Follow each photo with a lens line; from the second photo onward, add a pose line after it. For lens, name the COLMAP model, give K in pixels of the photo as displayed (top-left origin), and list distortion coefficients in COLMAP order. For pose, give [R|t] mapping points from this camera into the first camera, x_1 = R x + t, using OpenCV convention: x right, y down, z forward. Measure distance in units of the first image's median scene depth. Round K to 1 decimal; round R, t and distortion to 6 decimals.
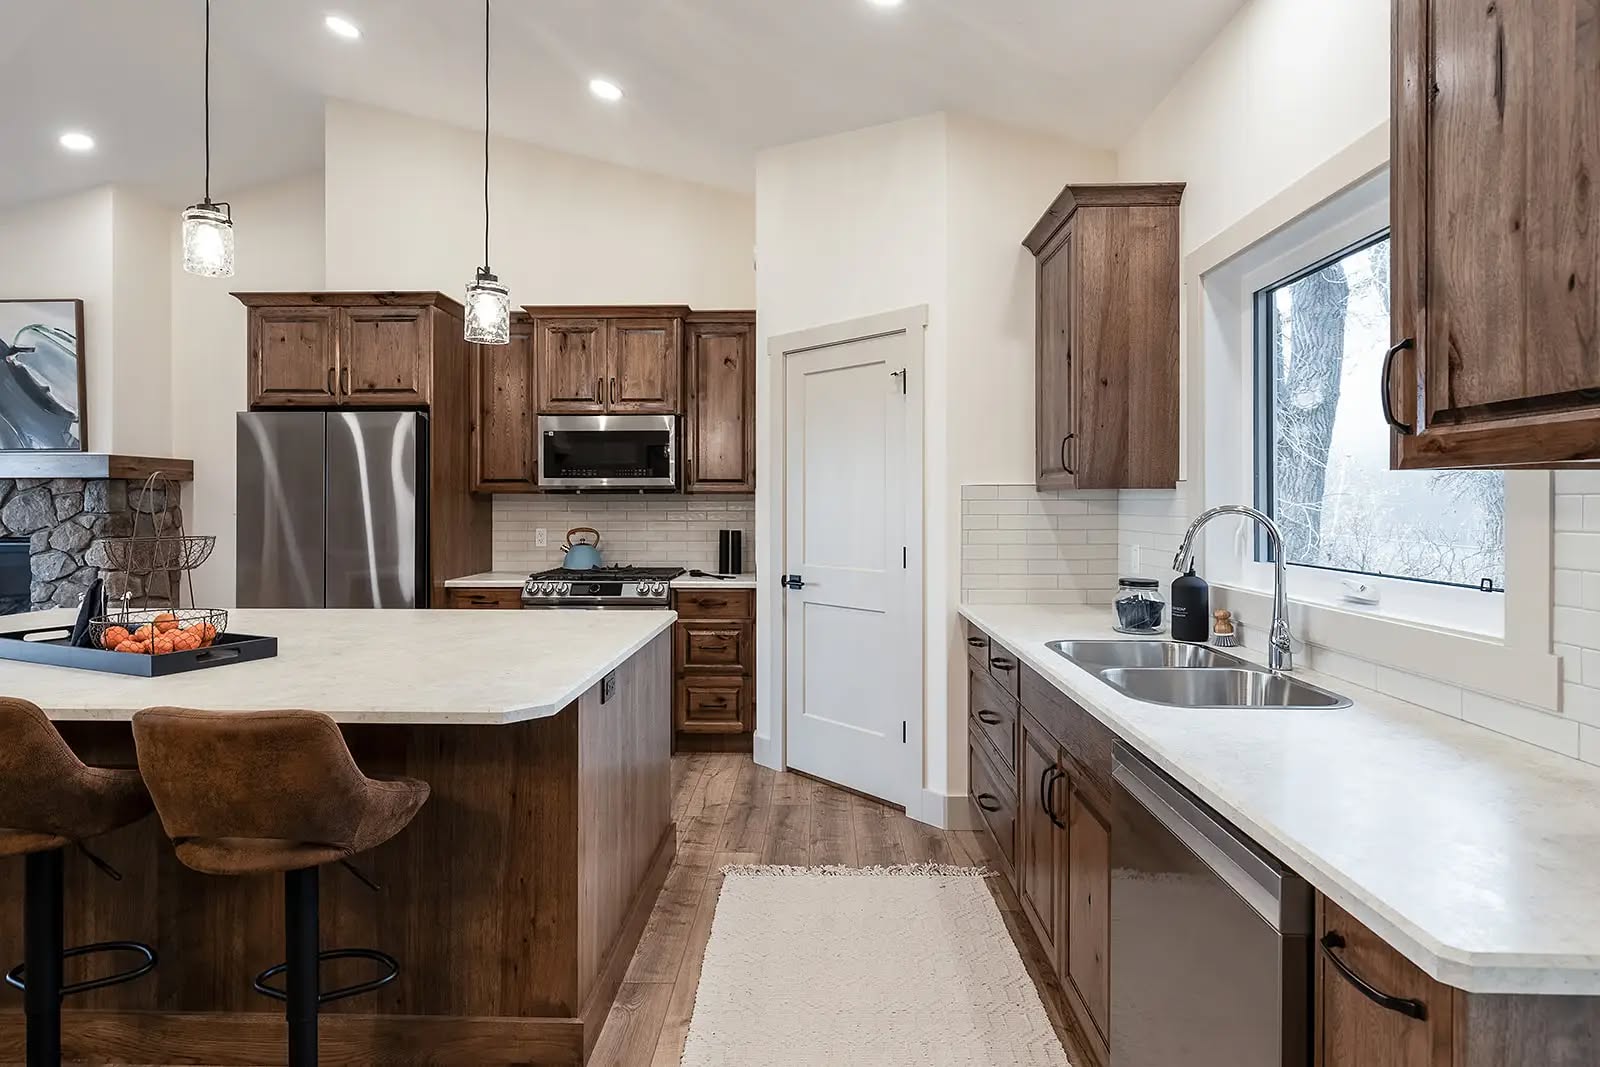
lens RADIAL K [[734.7, 0, 802.5], [0, 734.7, 522.1], [0, 0, 1]] dist [0.006108, -0.003403]
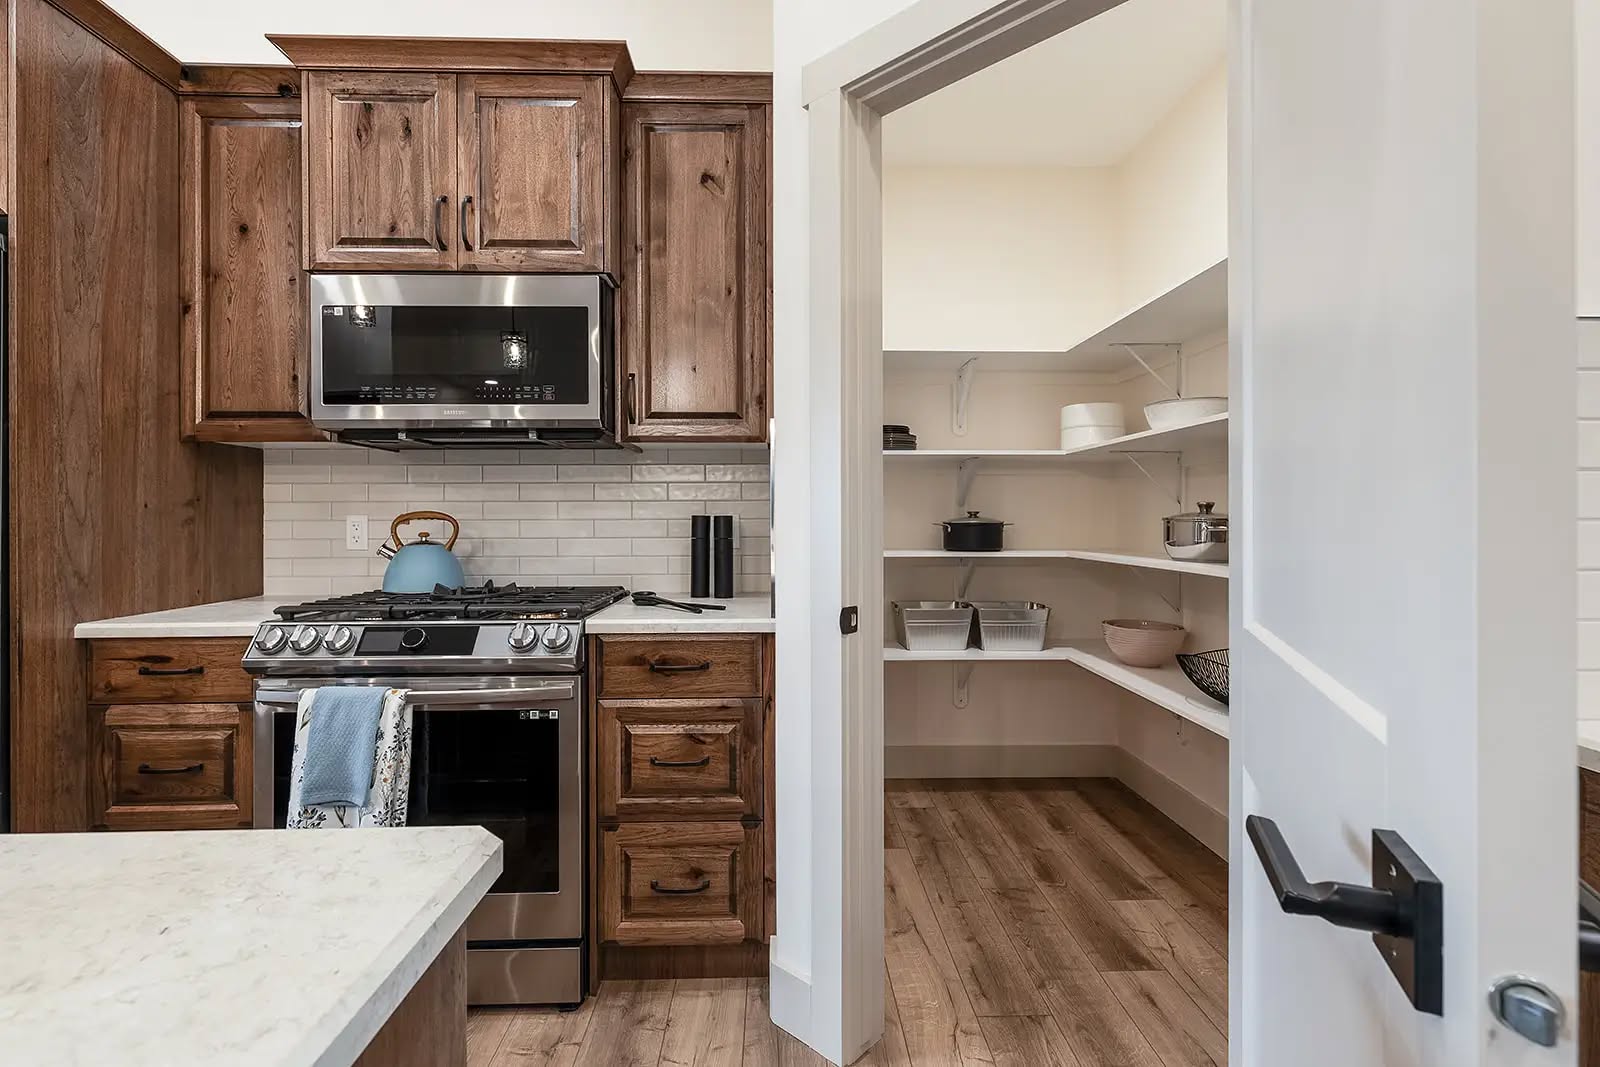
lens RADIAL K [[734.7, 0, 808.0], [0, 734.7, 521.8], [0, 0, 1]] dist [0.006108, -0.003403]
pose [[0.998557, -0.003698, 0.053569, -0.060930], [0.004330, 0.999922, -0.011681, 0.023492], [-0.053522, 0.011896, 0.998496, 0.495019]]
